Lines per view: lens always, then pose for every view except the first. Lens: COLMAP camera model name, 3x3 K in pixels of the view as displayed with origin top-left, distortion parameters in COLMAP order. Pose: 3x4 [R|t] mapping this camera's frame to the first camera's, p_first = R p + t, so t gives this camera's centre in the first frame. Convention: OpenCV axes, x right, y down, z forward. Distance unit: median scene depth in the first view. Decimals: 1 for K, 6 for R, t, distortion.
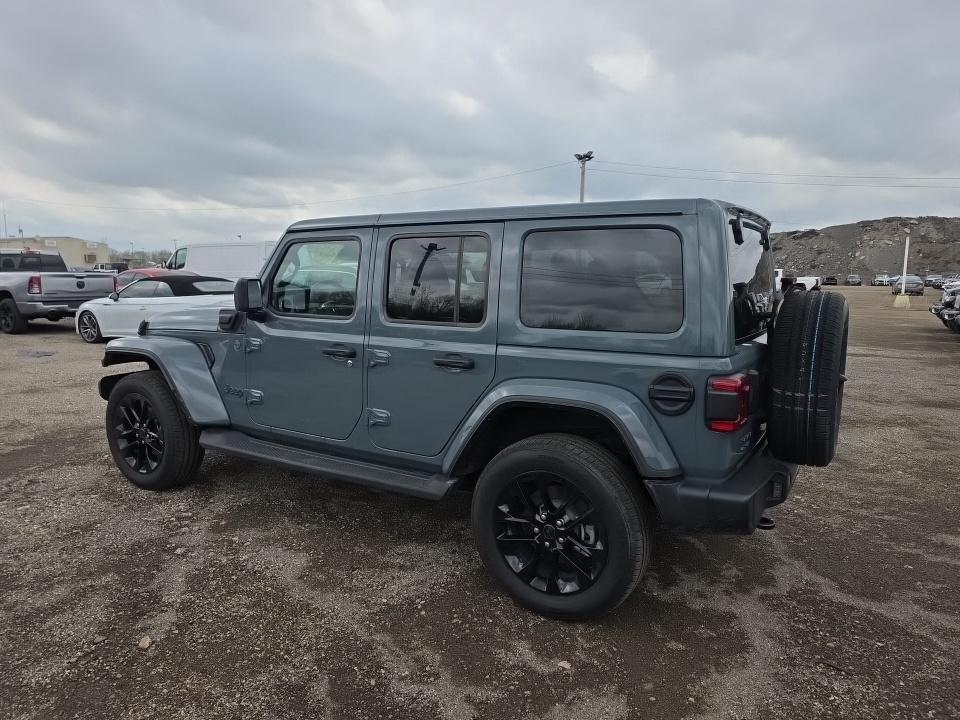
lens RADIAL K [[645.5, 0, 473.5], [0, 645.5, 357.5], [0, 0, 1]] dist [0.049233, -0.042159]
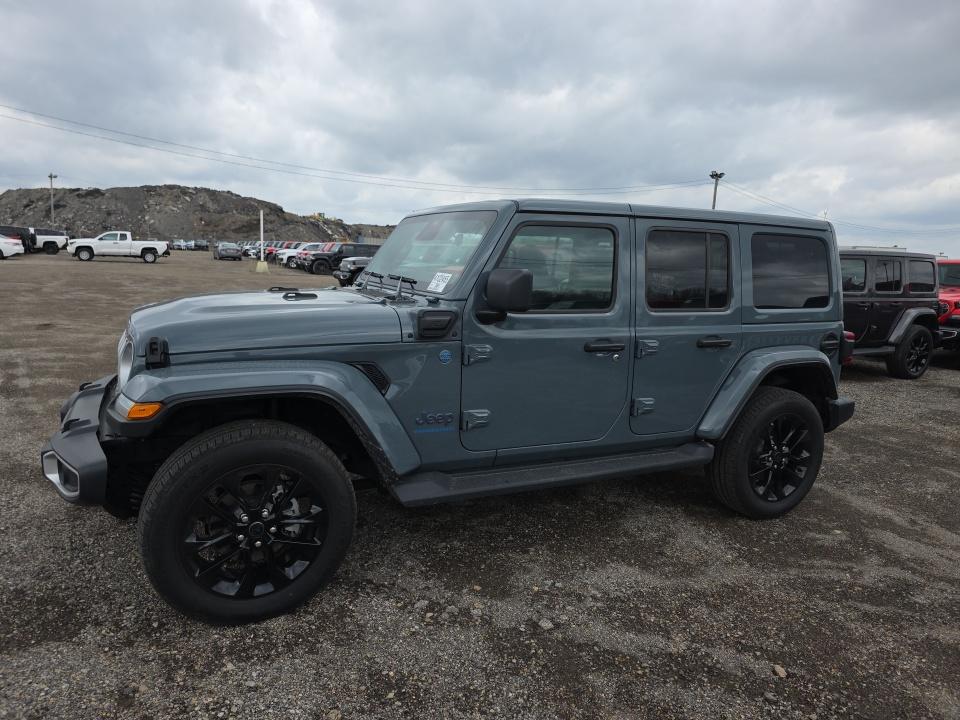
lens RADIAL K [[645.5, 0, 477.8], [0, 645.5, 357.1], [0, 0, 1]] dist [0.049233, -0.042159]
pose [[0.523615, -0.122424, 0.843113, -1.099167], [0.074208, 0.992414, 0.098017, -0.100036], [-0.848717, 0.011243, 0.528727, 0.653249]]
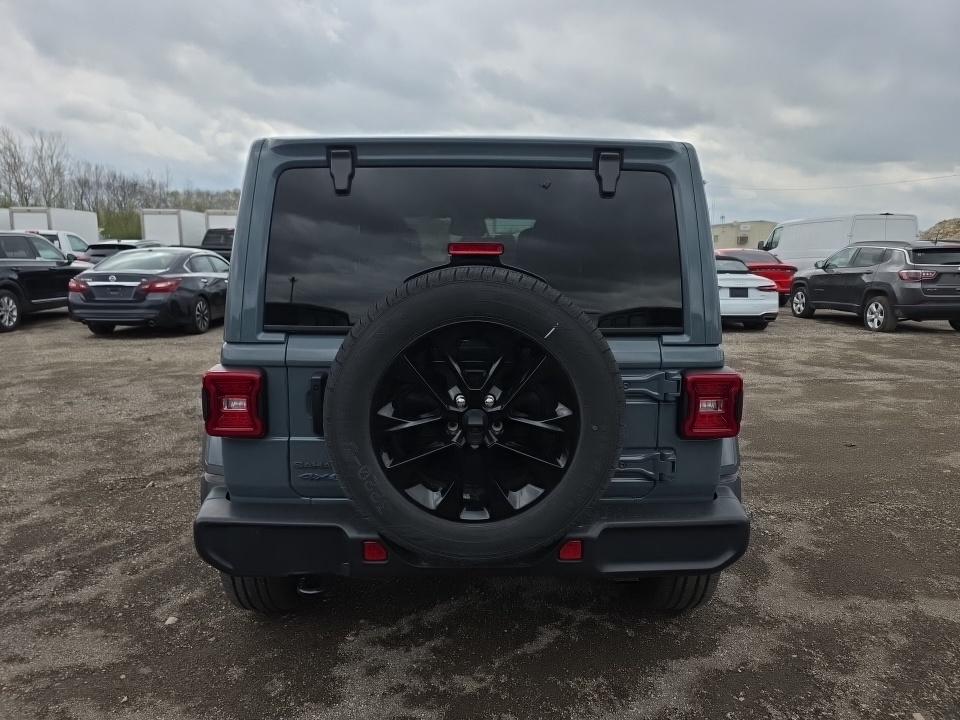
lens RADIAL K [[645.5, 0, 473.2], [0, 645.5, 376.3], [0, 0, 1]] dist [0.049233, -0.042159]
pose [[0.535908, 0.158751, -0.829217, 0.863997], [-0.112478, 0.986833, 0.116233, -0.061604], [0.836750, 0.030979, 0.546708, 0.594499]]
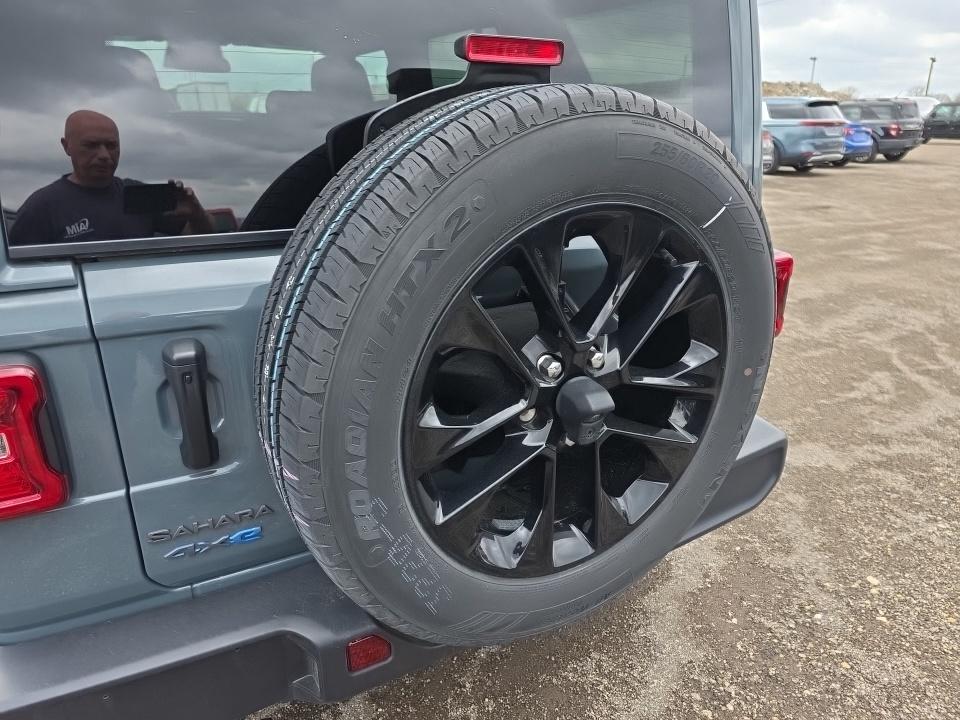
lens RADIAL K [[645.5, 0, 470.3], [0, 645.5, 379.2], [0, 0, 1]] dist [0.049233, -0.042159]
pose [[0.879305, 0.181611, -0.440272, 0.545864], [-0.063607, 0.960939, 0.269352, -0.046841], [0.471992, -0.208838, 0.856511, 0.620389]]
